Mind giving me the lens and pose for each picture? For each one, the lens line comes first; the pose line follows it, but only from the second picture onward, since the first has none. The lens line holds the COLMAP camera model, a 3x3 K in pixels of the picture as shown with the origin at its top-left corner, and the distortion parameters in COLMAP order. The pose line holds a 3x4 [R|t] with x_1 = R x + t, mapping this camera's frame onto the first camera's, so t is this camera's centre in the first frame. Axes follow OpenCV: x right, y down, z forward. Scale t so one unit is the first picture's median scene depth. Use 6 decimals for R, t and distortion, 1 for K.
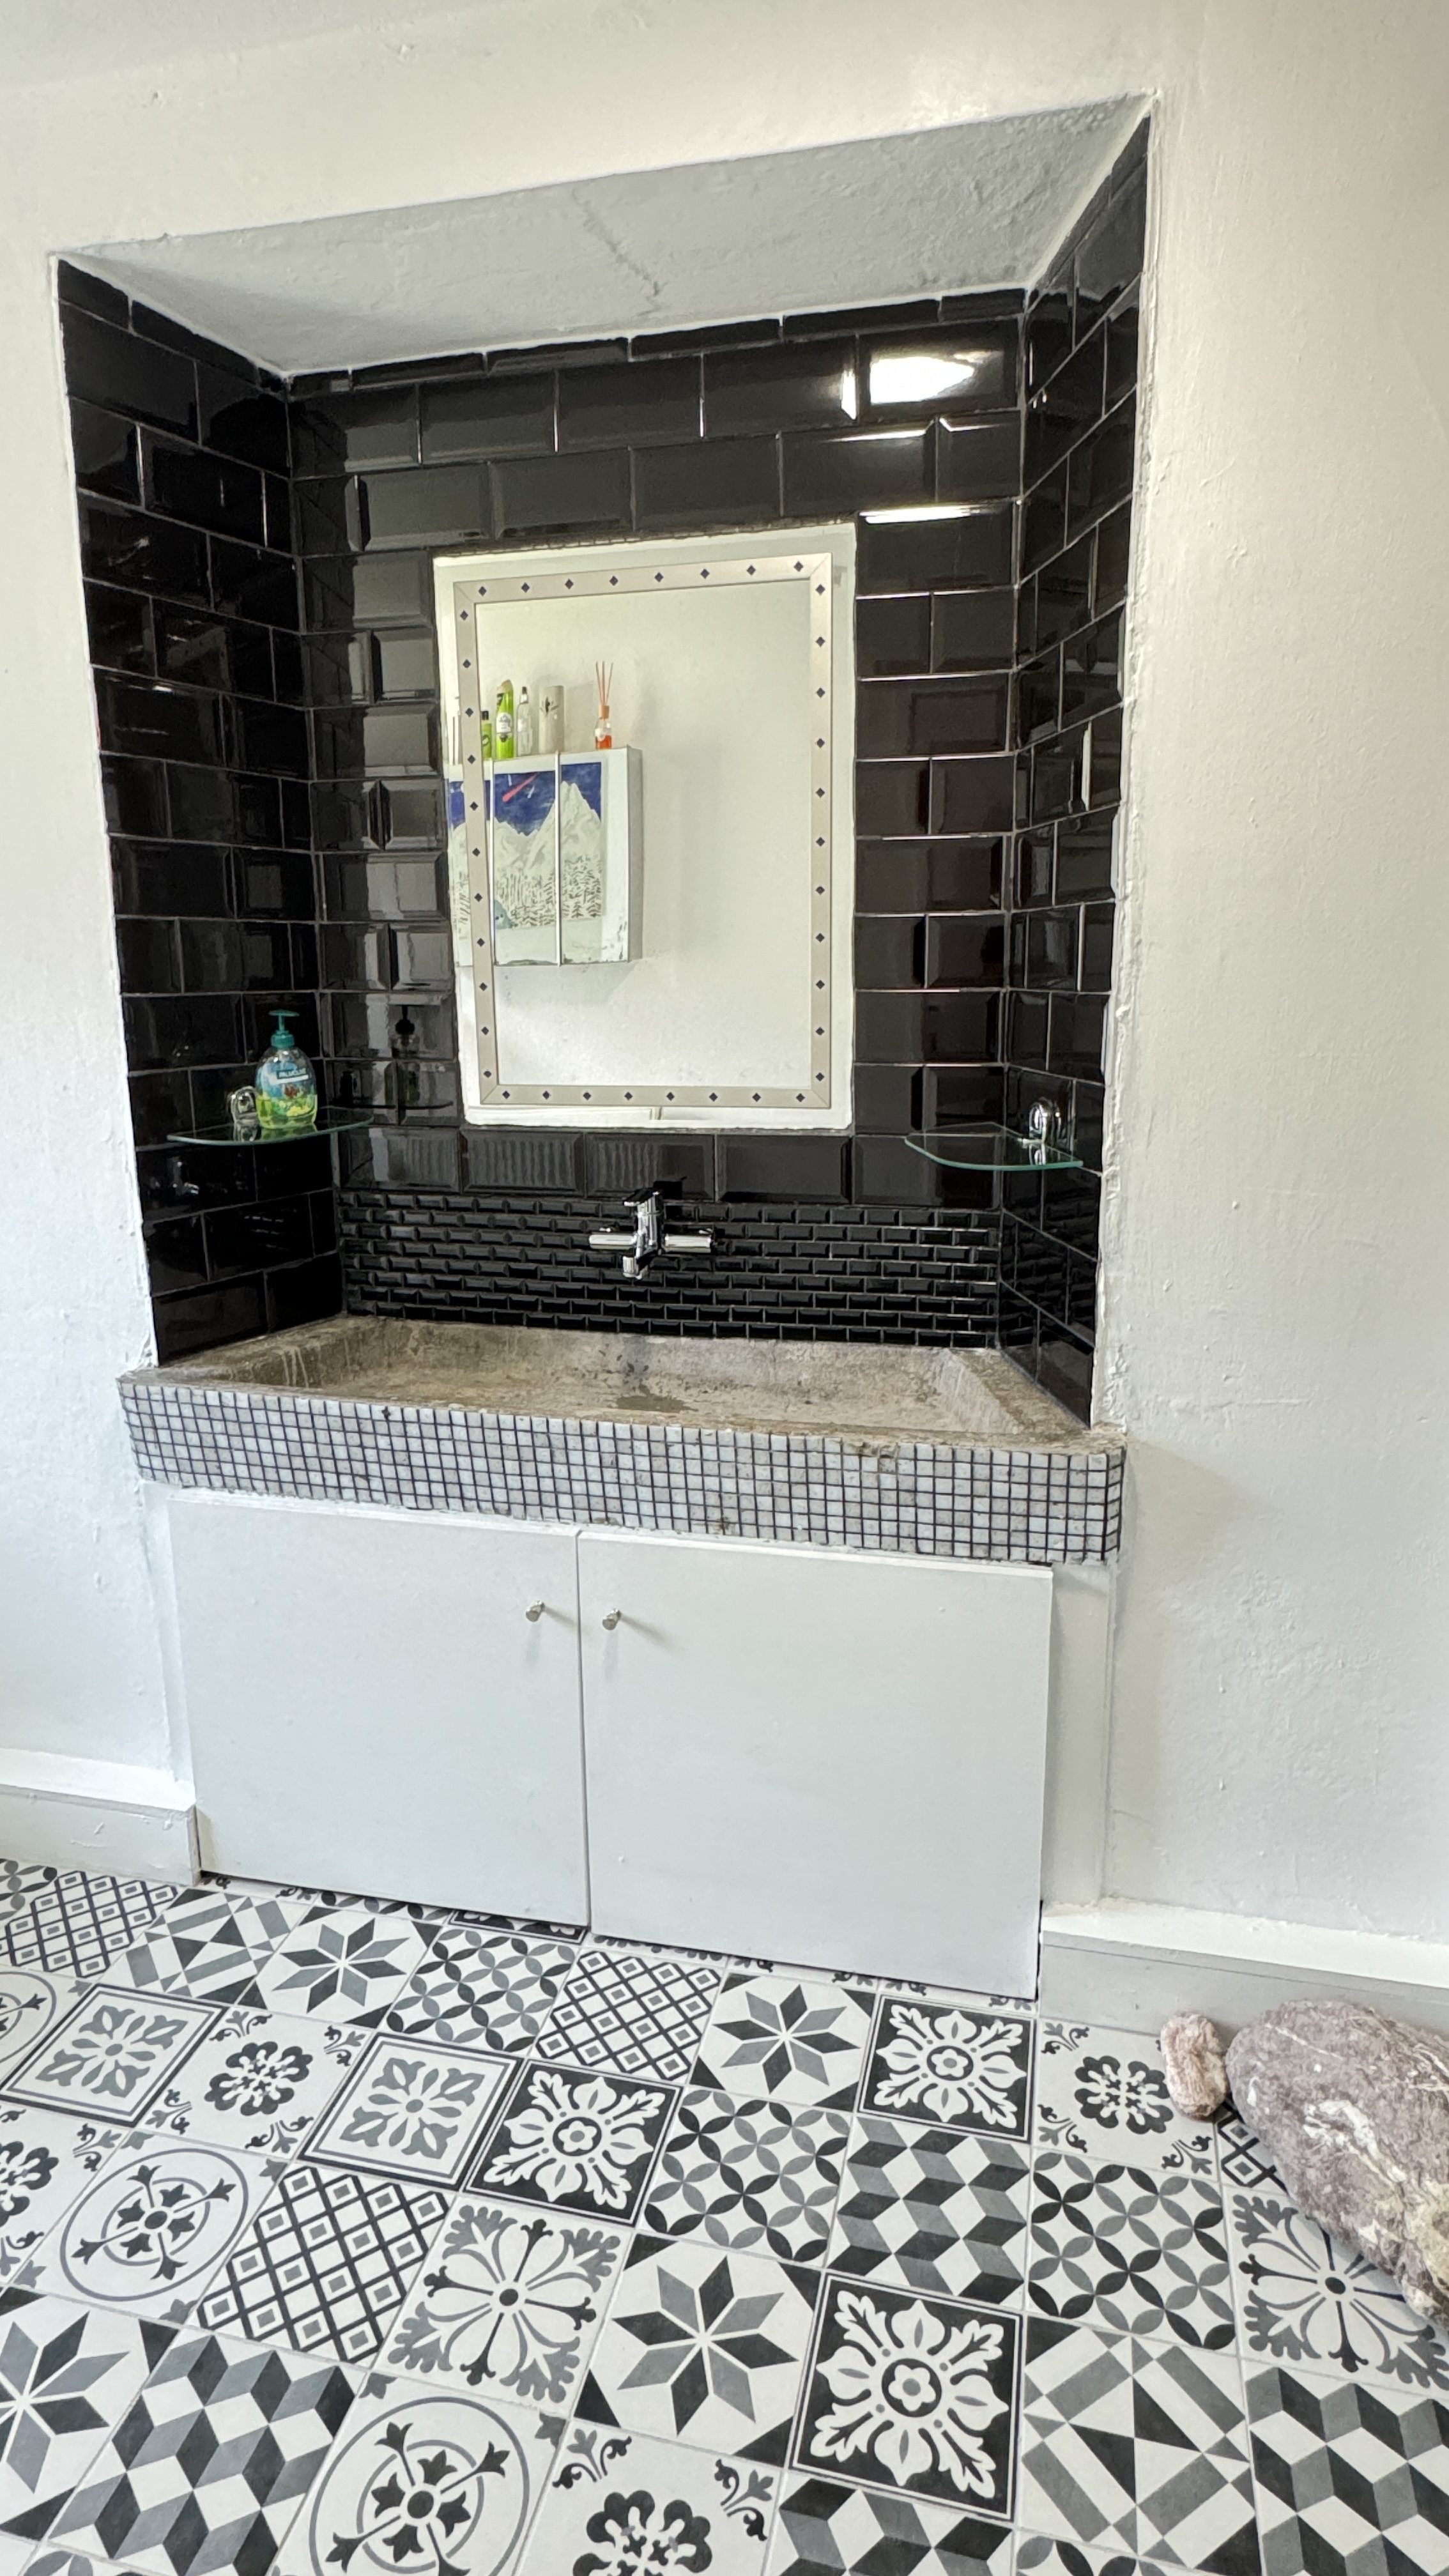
lens RADIAL K [[1419.9, 0, 724.5], [0, 1419.9, 1288.0], [0, 0, 1]] dist [0.001996, -0.000744]
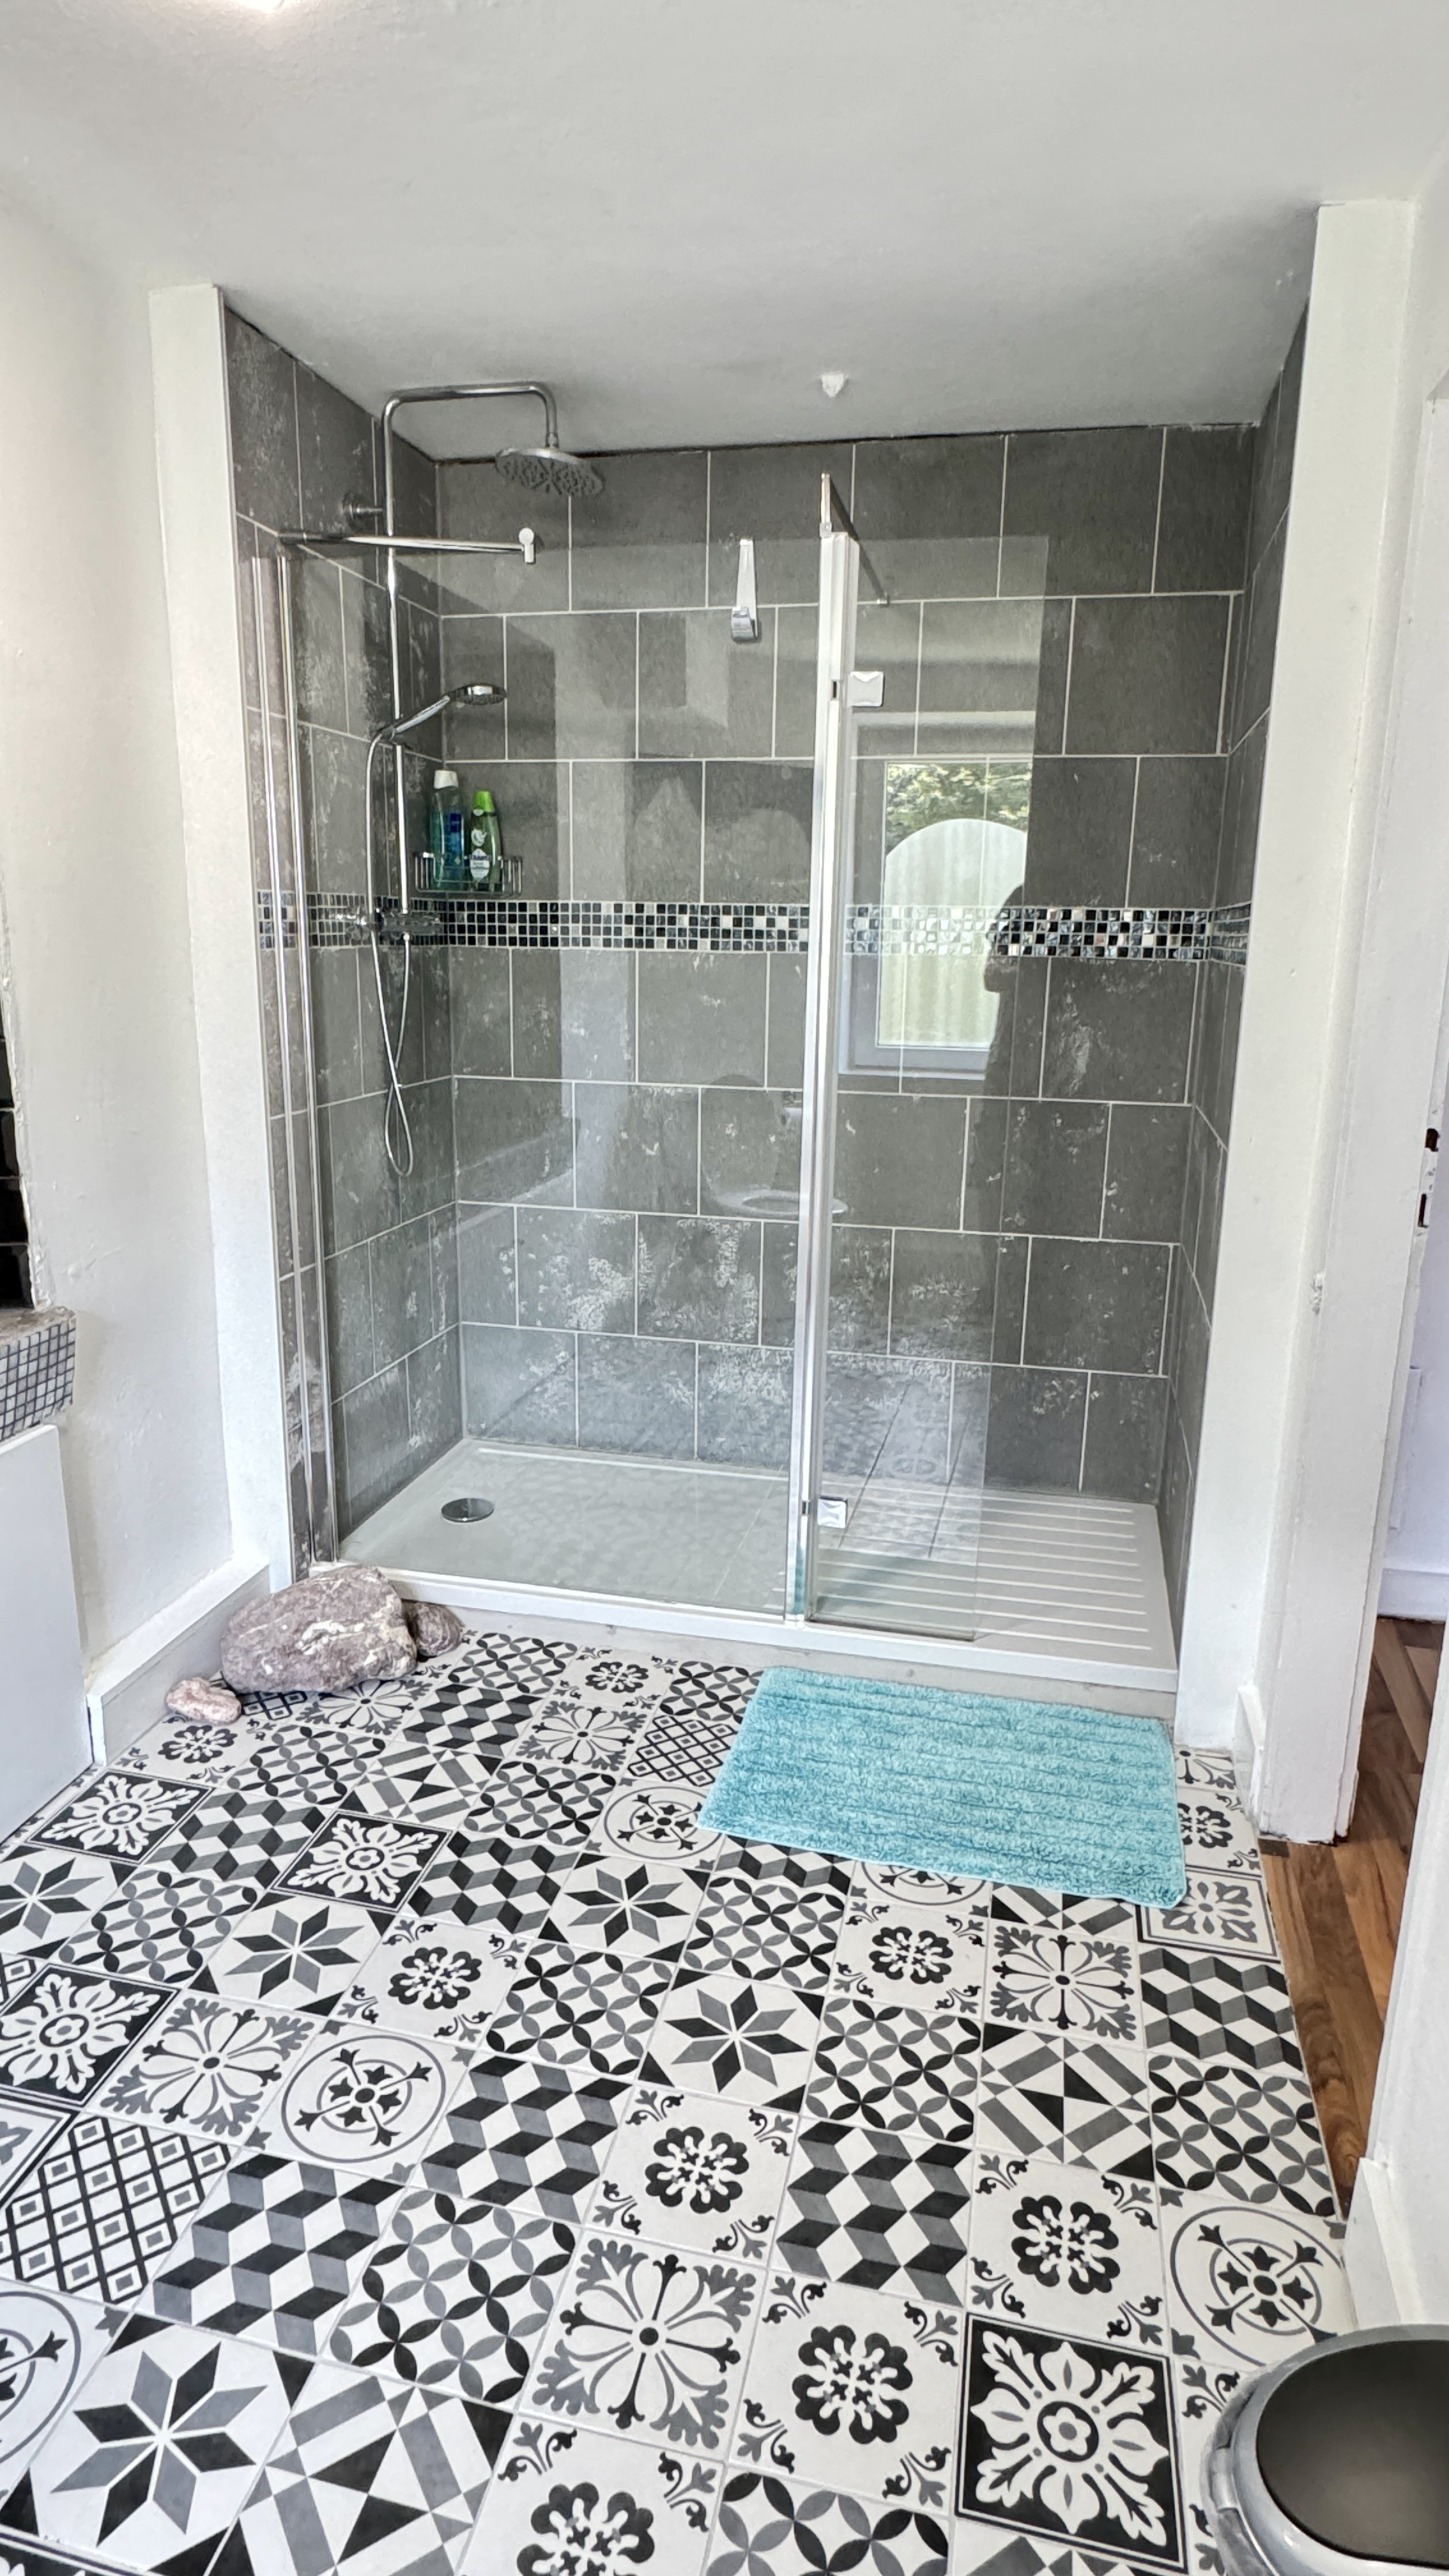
lens RADIAL K [[1419.9, 0, 724.5], [0, 1419.9, 1288.0], [0, 0, 1]] dist [0.001996, -0.000744]
pose [[-0.015423, -0.231435, 0.972728, -1.124293], [0.207035, 0.951022, 0.229553, -0.095167], [-0.978212, 0.204929, 0.033248, 0.382751]]
